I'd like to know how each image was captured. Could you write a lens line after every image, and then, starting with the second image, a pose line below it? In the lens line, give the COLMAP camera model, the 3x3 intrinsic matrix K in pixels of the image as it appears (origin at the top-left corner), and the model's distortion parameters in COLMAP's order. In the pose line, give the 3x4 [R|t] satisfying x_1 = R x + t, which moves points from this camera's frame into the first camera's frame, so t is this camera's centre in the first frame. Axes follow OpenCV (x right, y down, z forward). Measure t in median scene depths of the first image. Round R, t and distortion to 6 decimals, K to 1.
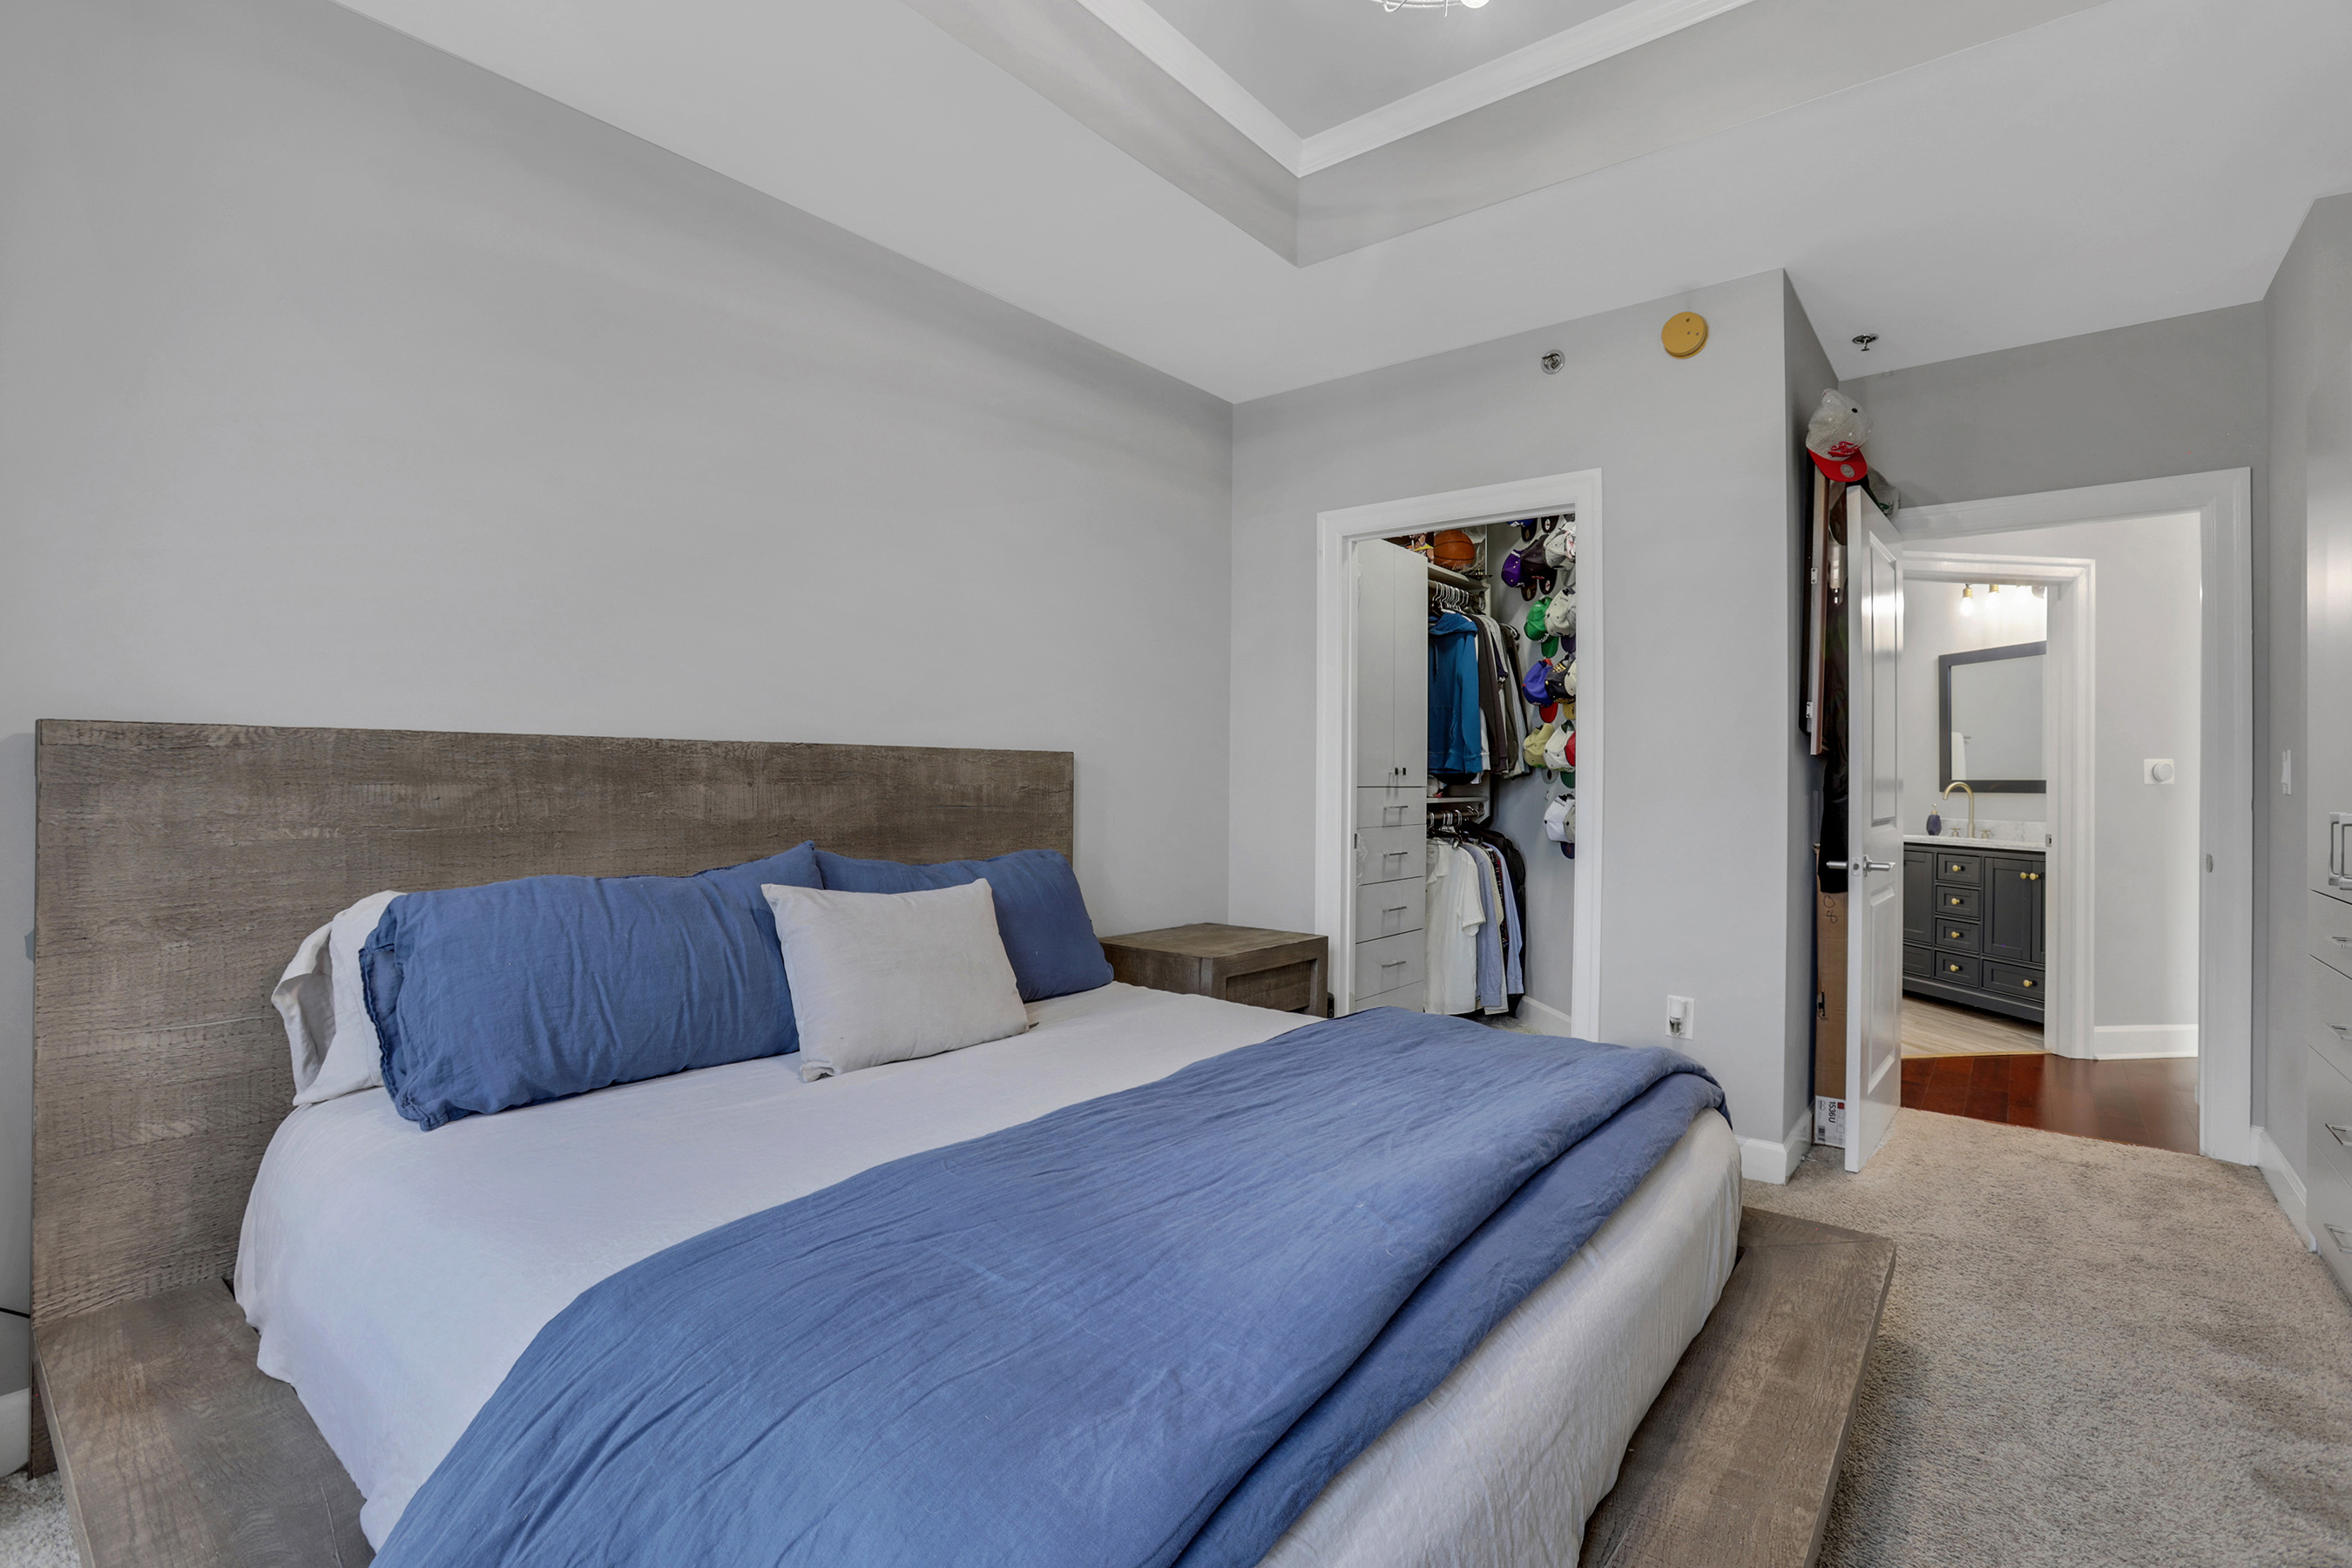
lens RADIAL K [[1099.9, 0, 1166.0], [0, 1099.9, 770.6], [0, 0, 1]] dist [-0.086410, 0.040893]
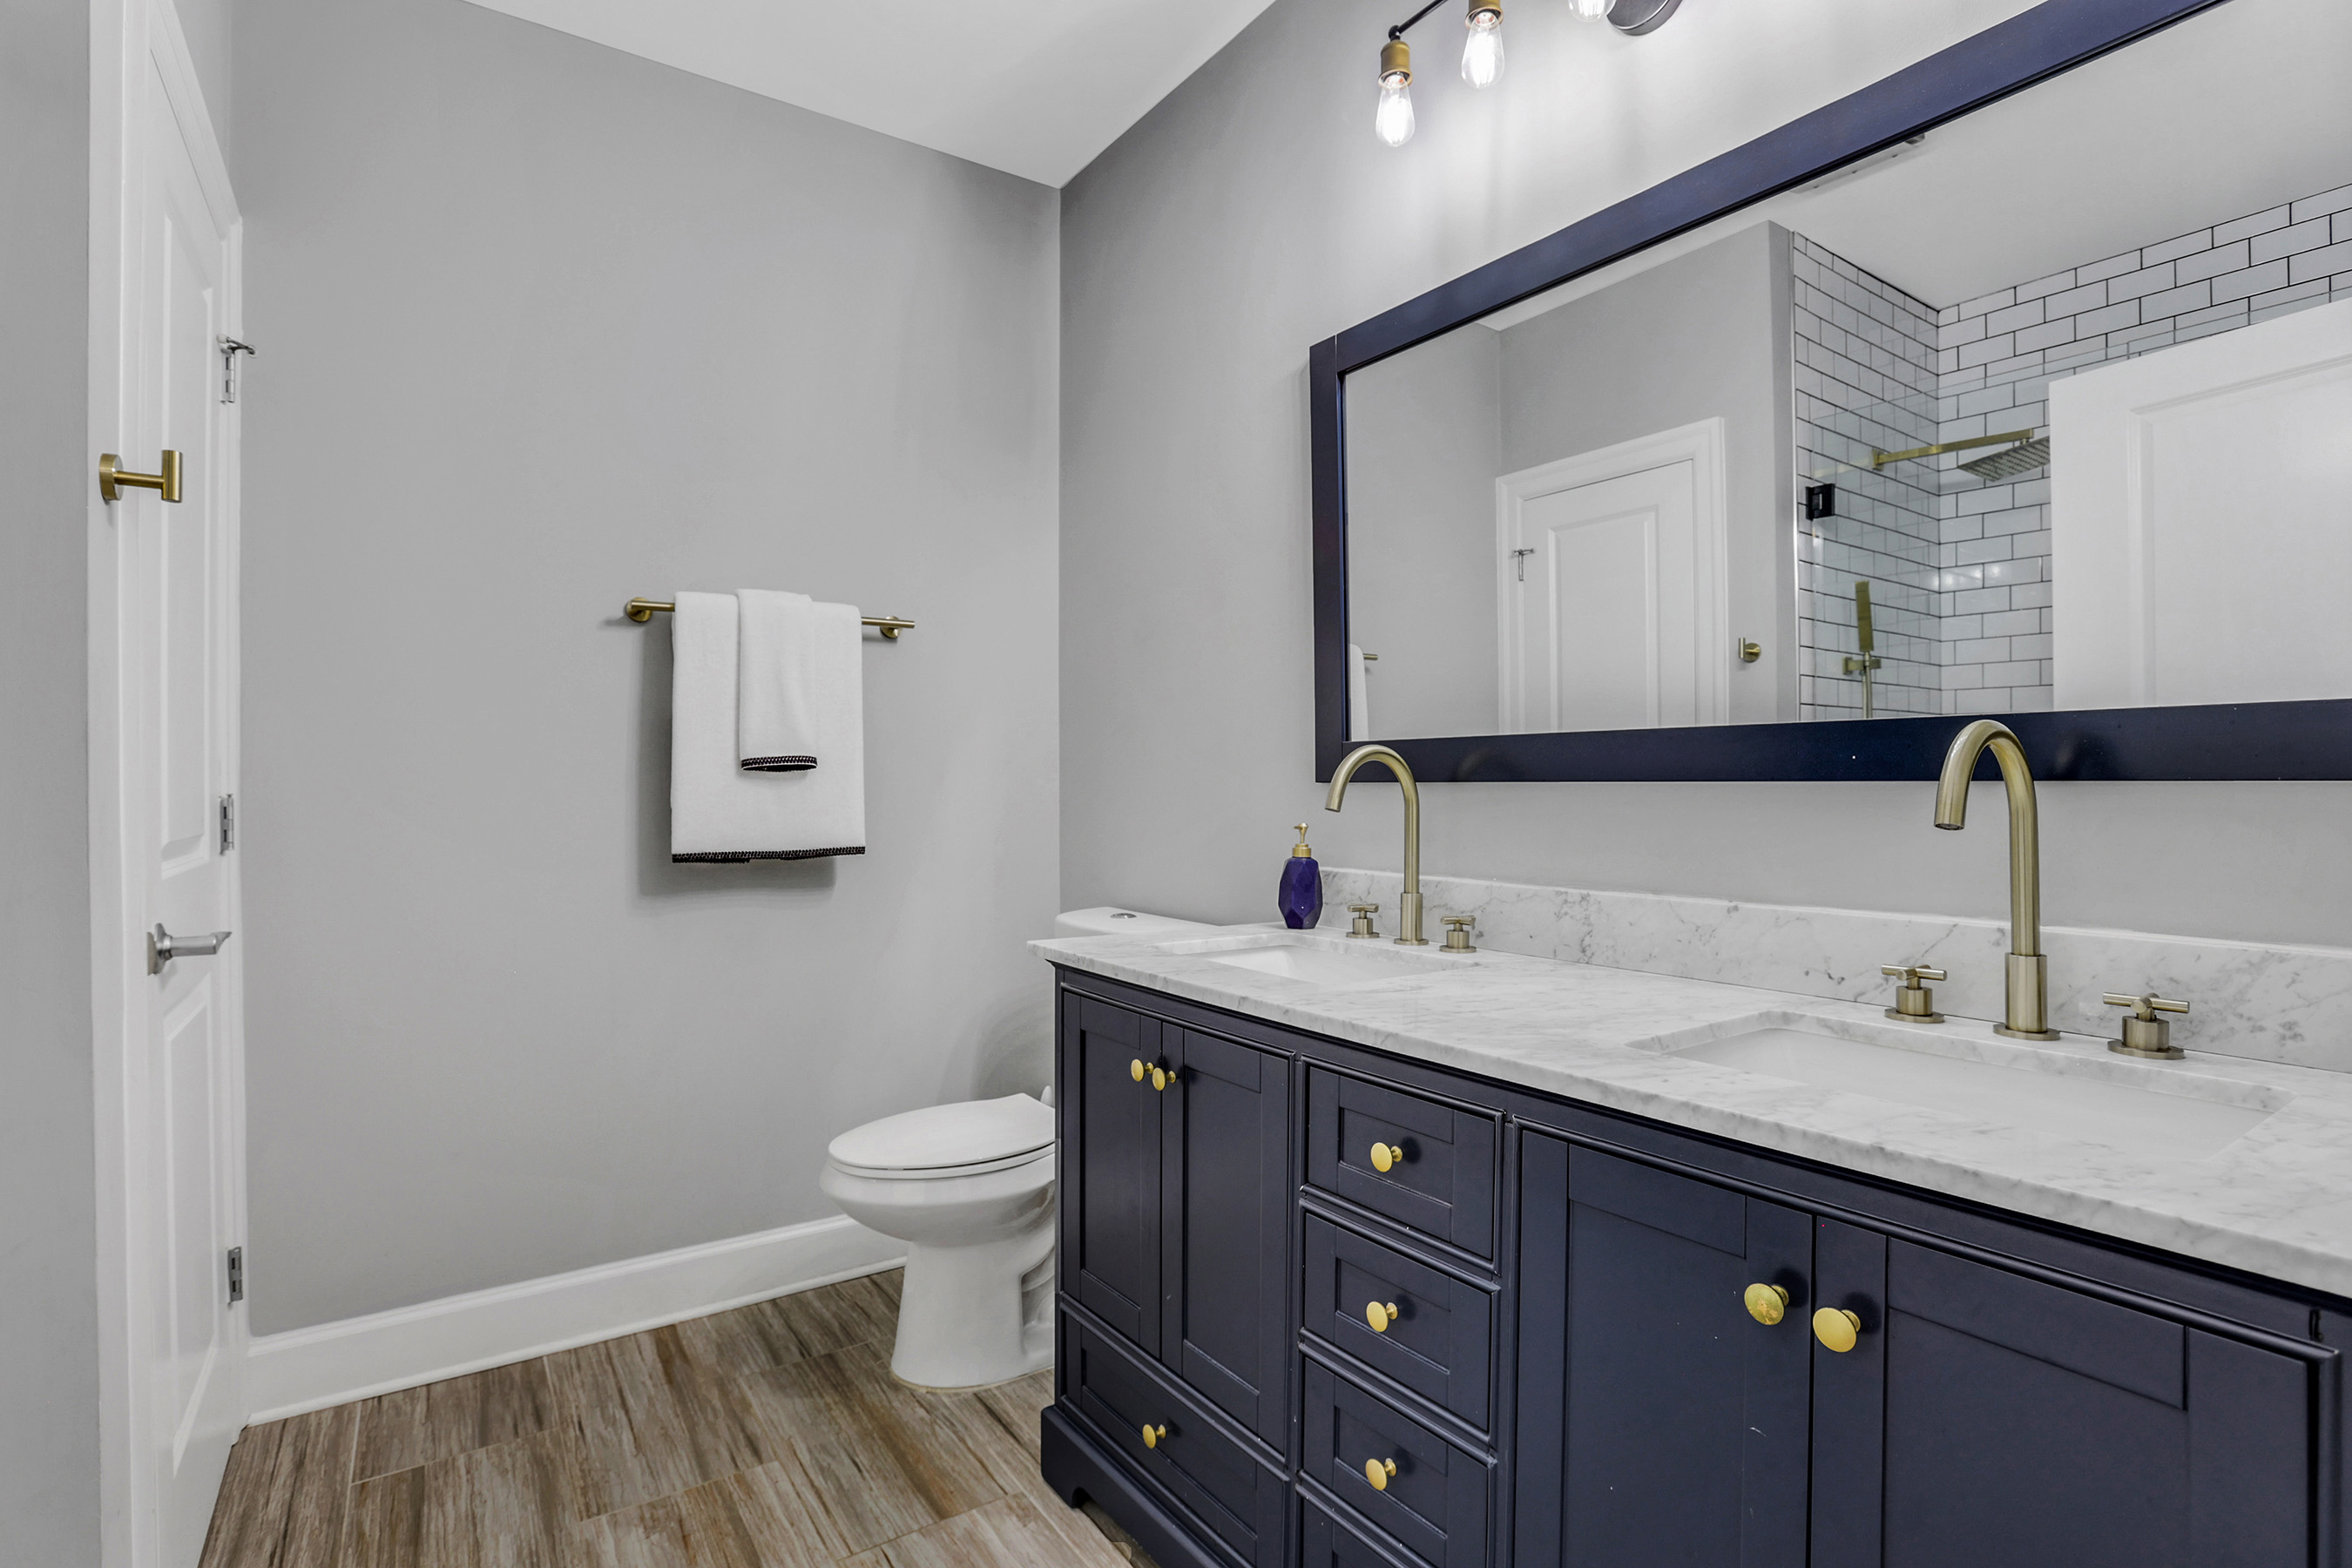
lens RADIAL K [[1099.9, 0, 1166.0], [0, 1099.9, 770.6], [0, 0, 1]] dist [-0.086410, 0.040893]
pose [[0.883117, -0.011577, 0.469011, 0.557049], [0.009102, 0.999930, 0.007543, 0.014663], [-0.469065, -0.002393, 0.883160, 0.762098]]
